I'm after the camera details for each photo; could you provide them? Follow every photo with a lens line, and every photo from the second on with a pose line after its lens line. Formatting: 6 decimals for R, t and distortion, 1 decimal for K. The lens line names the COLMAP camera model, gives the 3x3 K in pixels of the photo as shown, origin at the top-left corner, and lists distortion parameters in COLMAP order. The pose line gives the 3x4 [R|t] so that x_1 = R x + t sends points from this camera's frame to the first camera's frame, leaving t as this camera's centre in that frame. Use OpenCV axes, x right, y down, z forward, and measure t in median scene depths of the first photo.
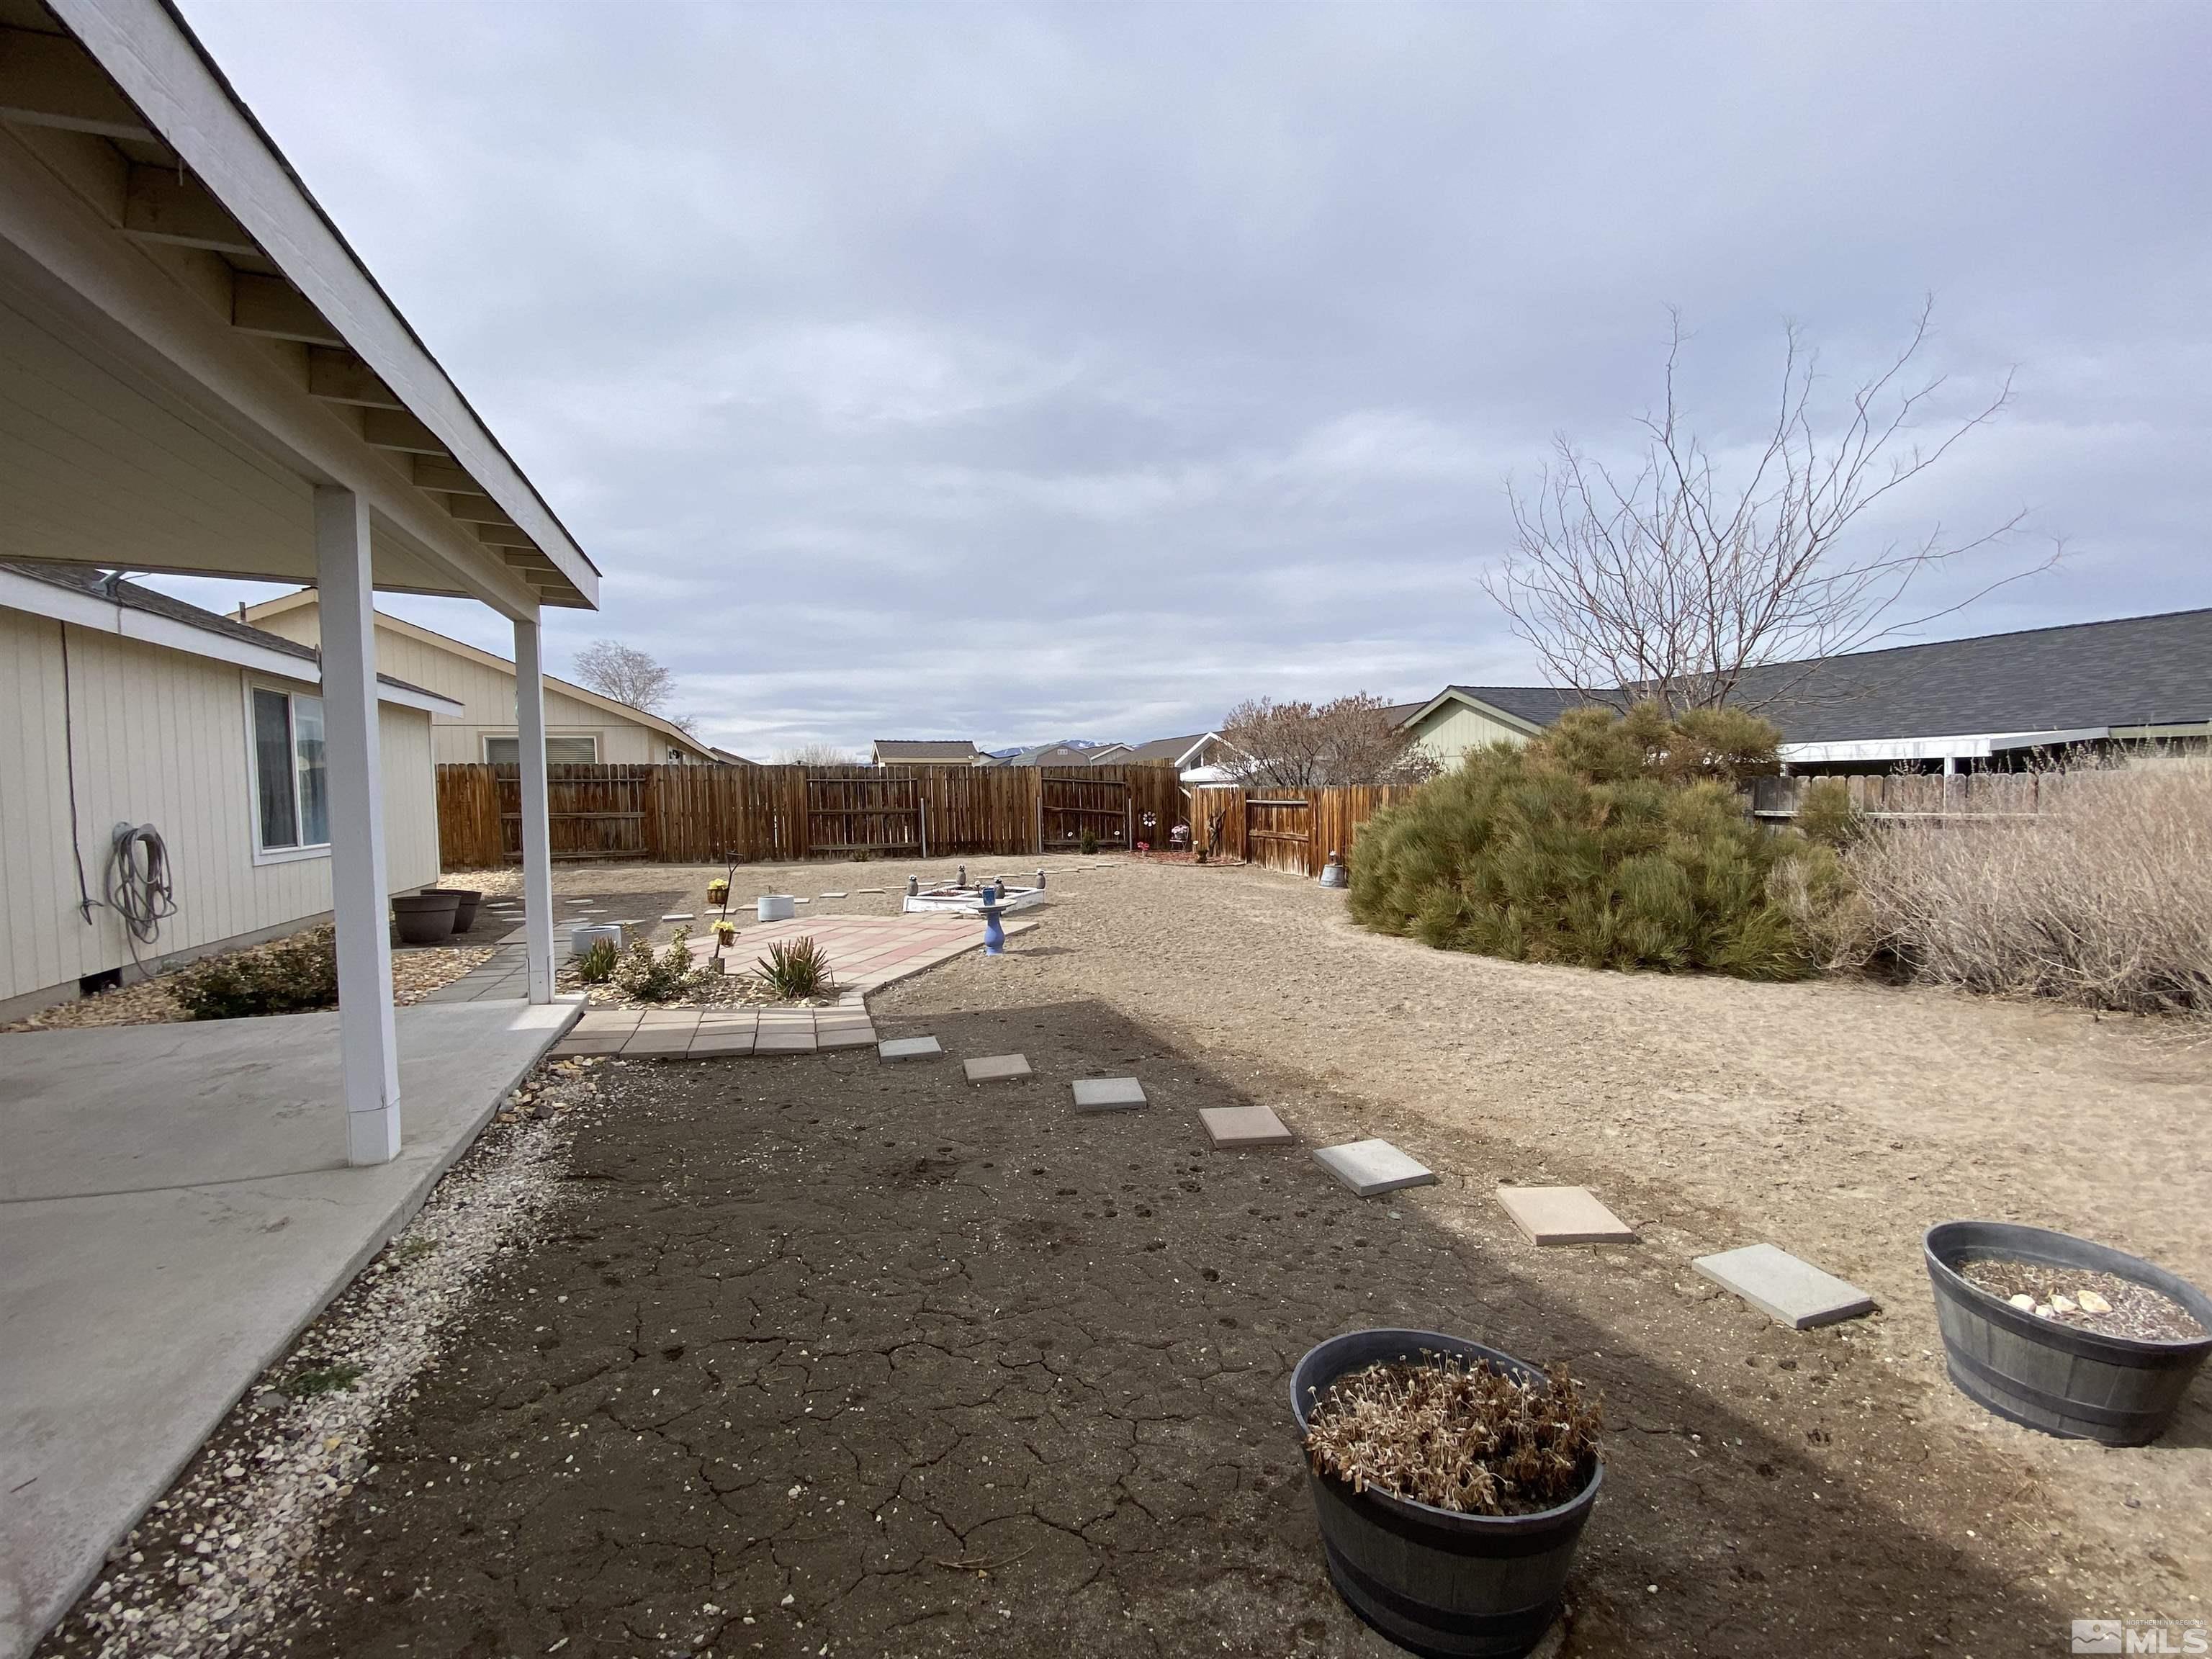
lens RADIAL K [[915.3, 0, 1103.8], [0, 915.3, 816.9], [0, 0, 1]] dist [0.025409, -0.022108]
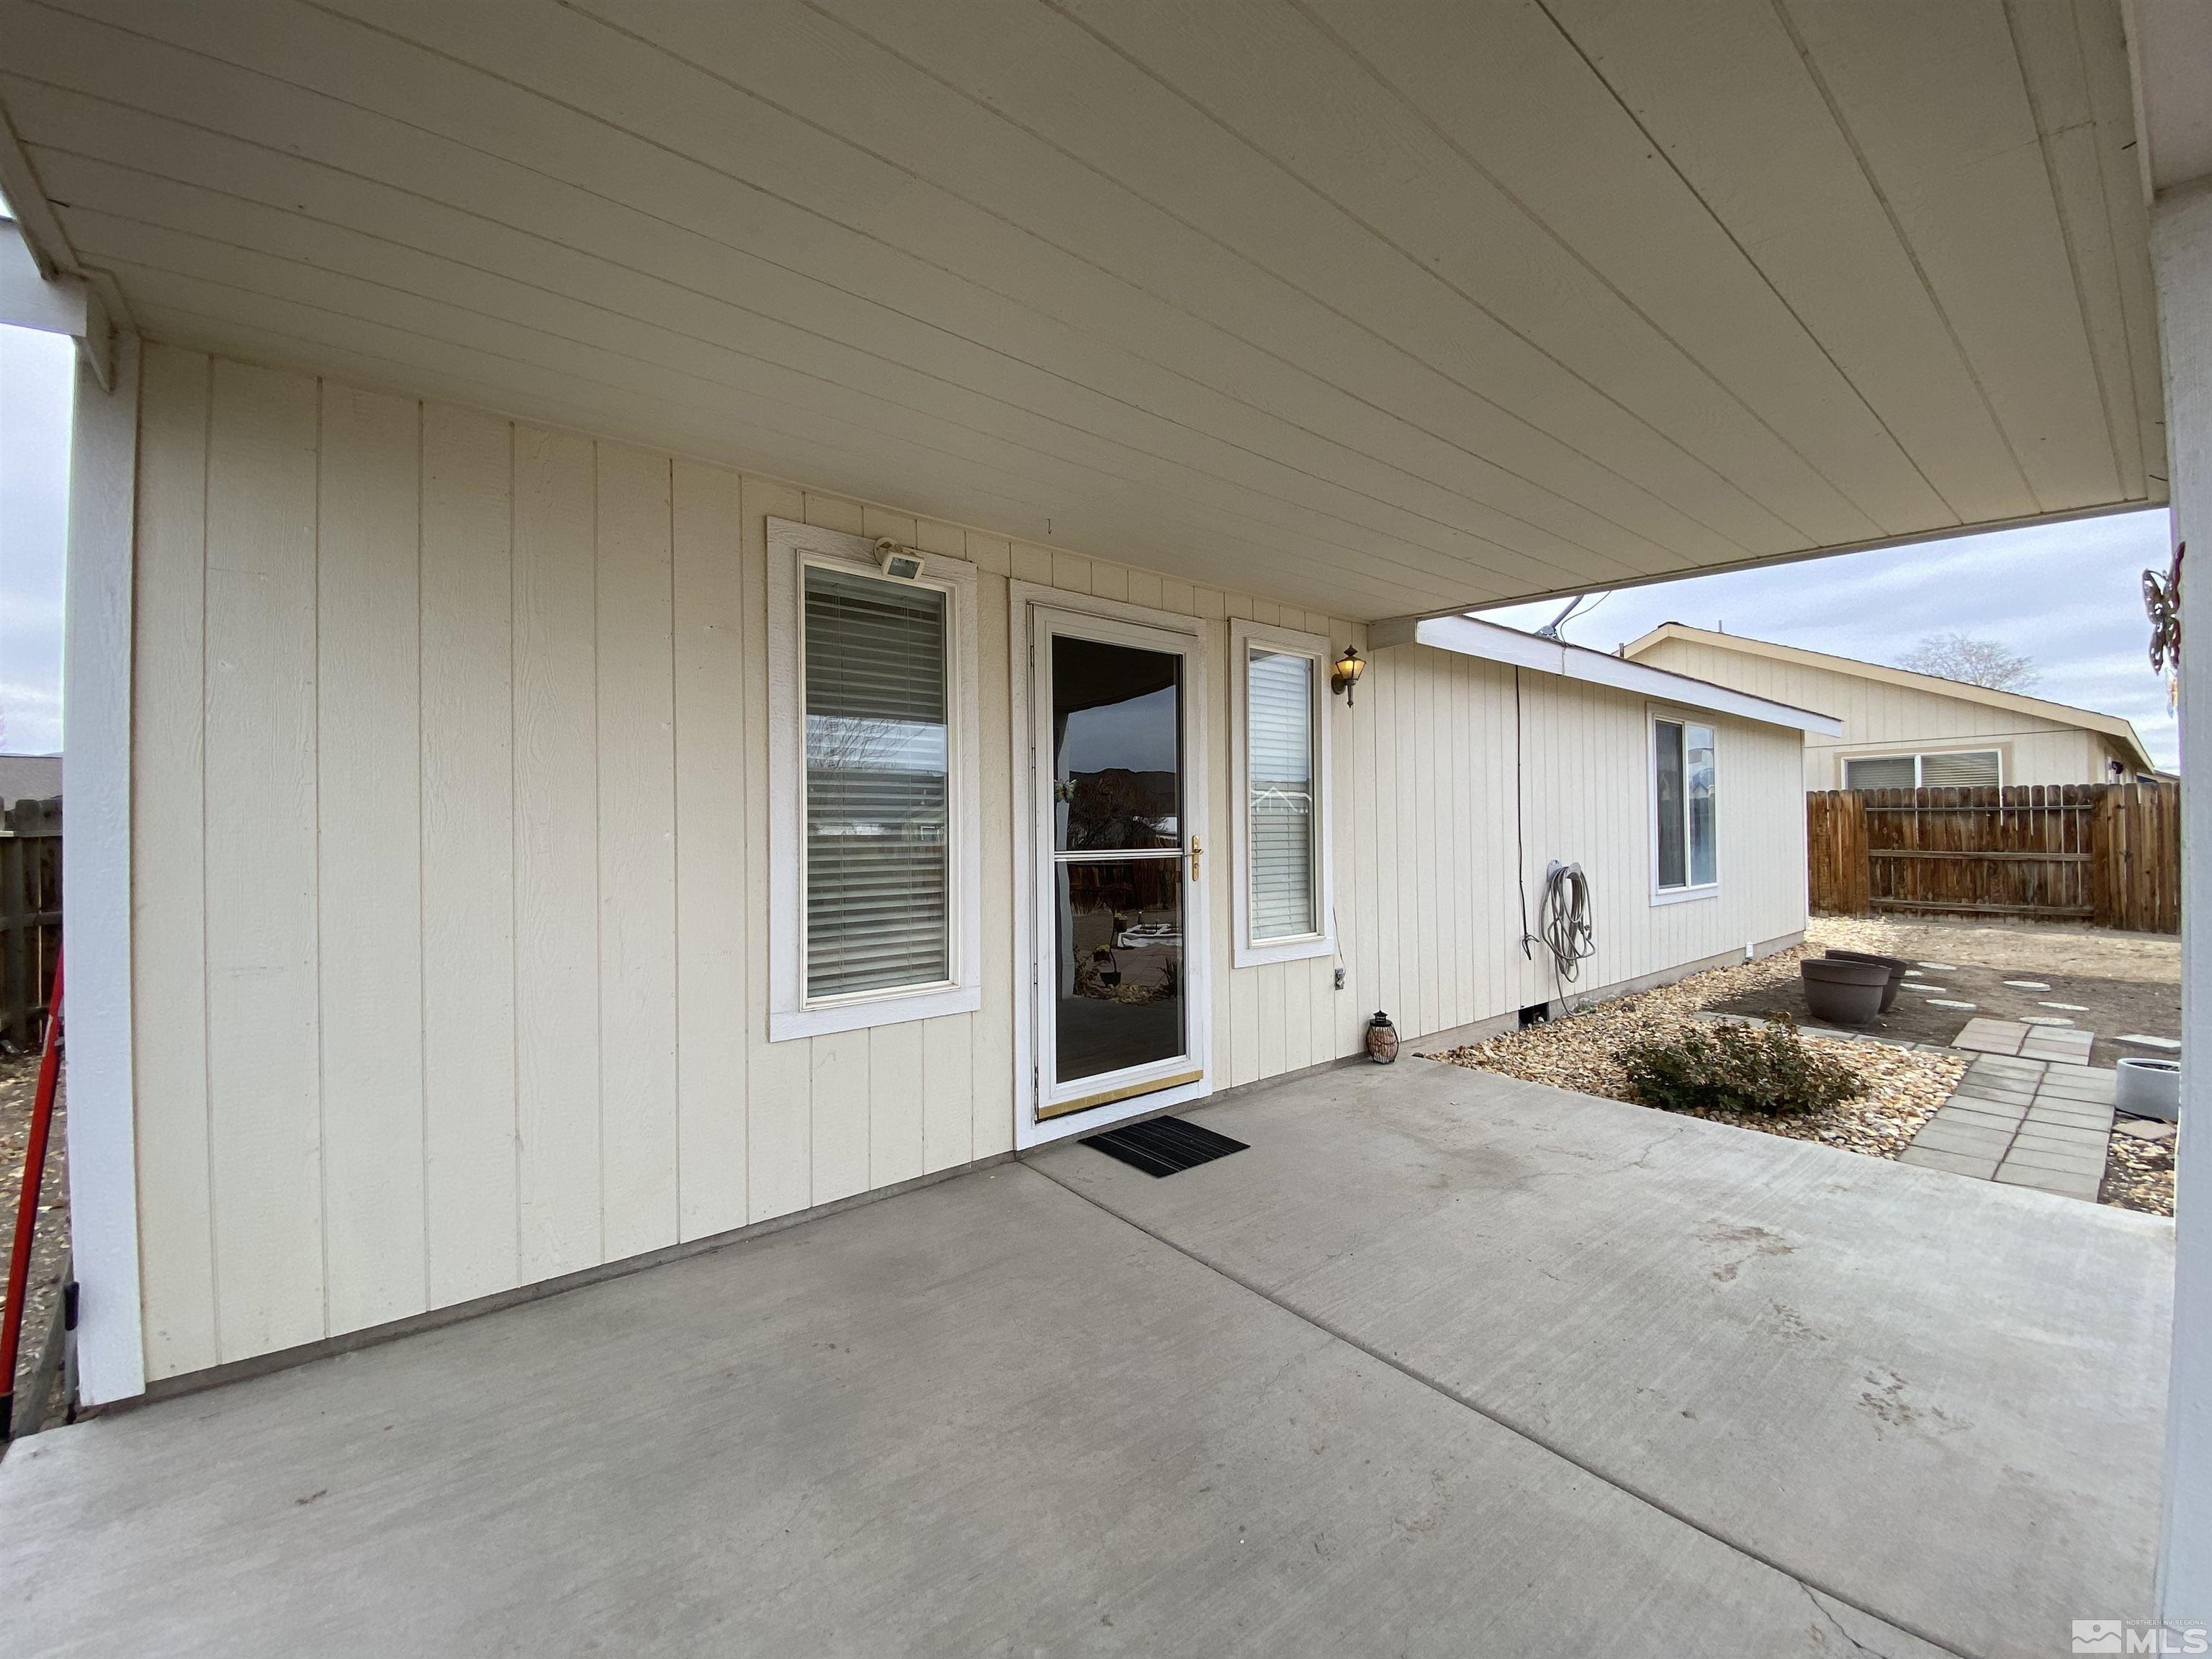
lens RADIAL K [[895.2, 0, 1106.0], [0, 895.2, 829.5], [0, 0, 1]] dist [0.020559, -0.020573]
pose [[0.339796, 0.011718, -0.940426, -0.222691], [-0.024891, 0.999684, 0.003463, -0.013282], [0.940170, 0.022232, 0.339980, 0.141992]]
